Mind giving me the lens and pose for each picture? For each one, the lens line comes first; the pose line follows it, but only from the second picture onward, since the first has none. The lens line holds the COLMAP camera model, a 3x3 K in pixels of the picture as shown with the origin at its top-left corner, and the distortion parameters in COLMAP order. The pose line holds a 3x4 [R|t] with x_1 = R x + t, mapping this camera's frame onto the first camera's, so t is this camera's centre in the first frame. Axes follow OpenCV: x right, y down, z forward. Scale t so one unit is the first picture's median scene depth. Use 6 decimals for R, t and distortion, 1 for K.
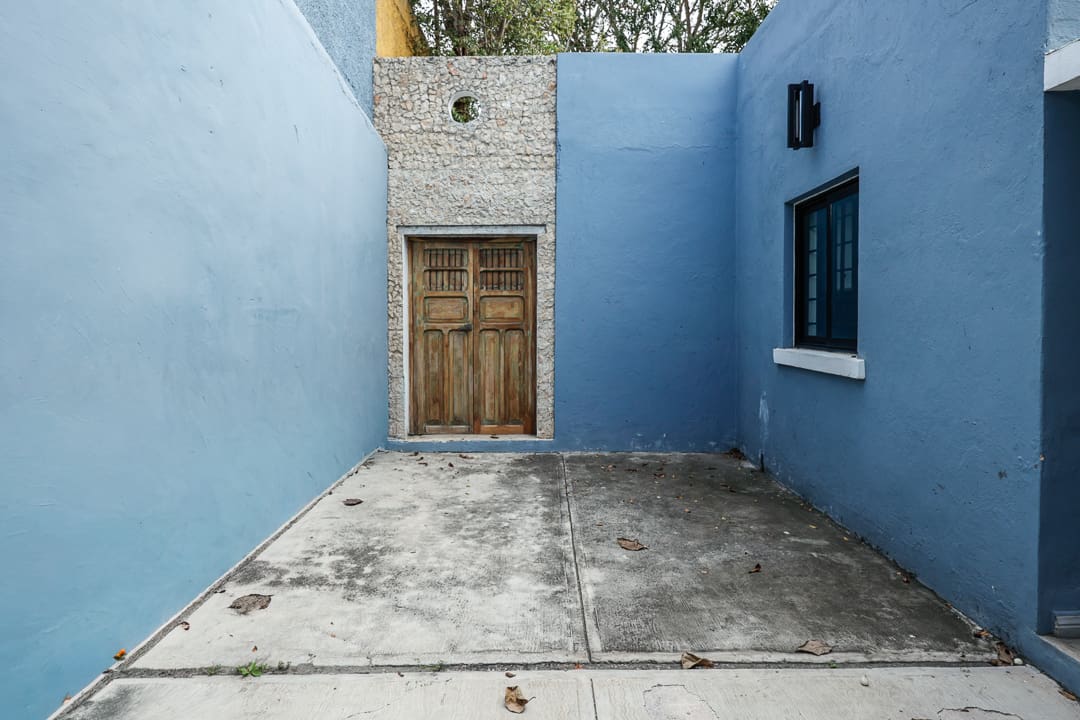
lens RADIAL K [[596.8, 0, 541.6], [0, 596.8, 326.8], [0, 0, 1]] dist [0.000605, -0.002920]
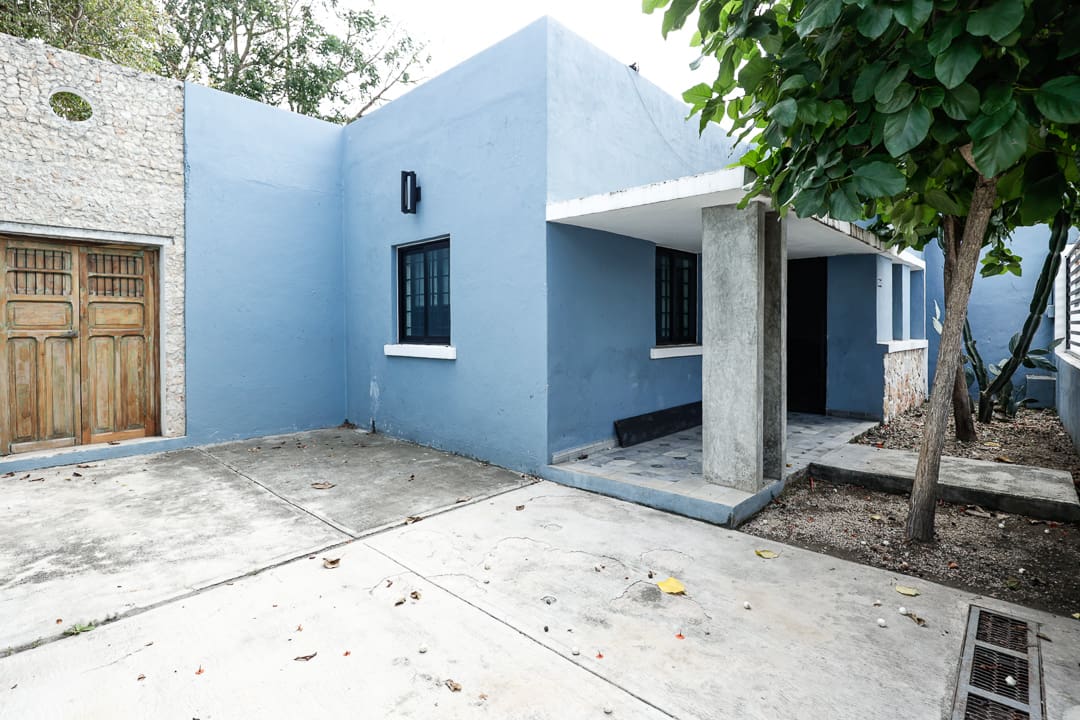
lens RADIAL K [[534.1, 0, 537.6], [0, 534.1, 329.8], [0, 0, 1]] dist [0.001113, -0.000850]
pose [[0.688542, -0.006244, 0.725170, -0.243773], [0.013500, 0.999900, -0.004209, 0.007987], [-0.725071, 0.012688, 0.688557, -0.133999]]
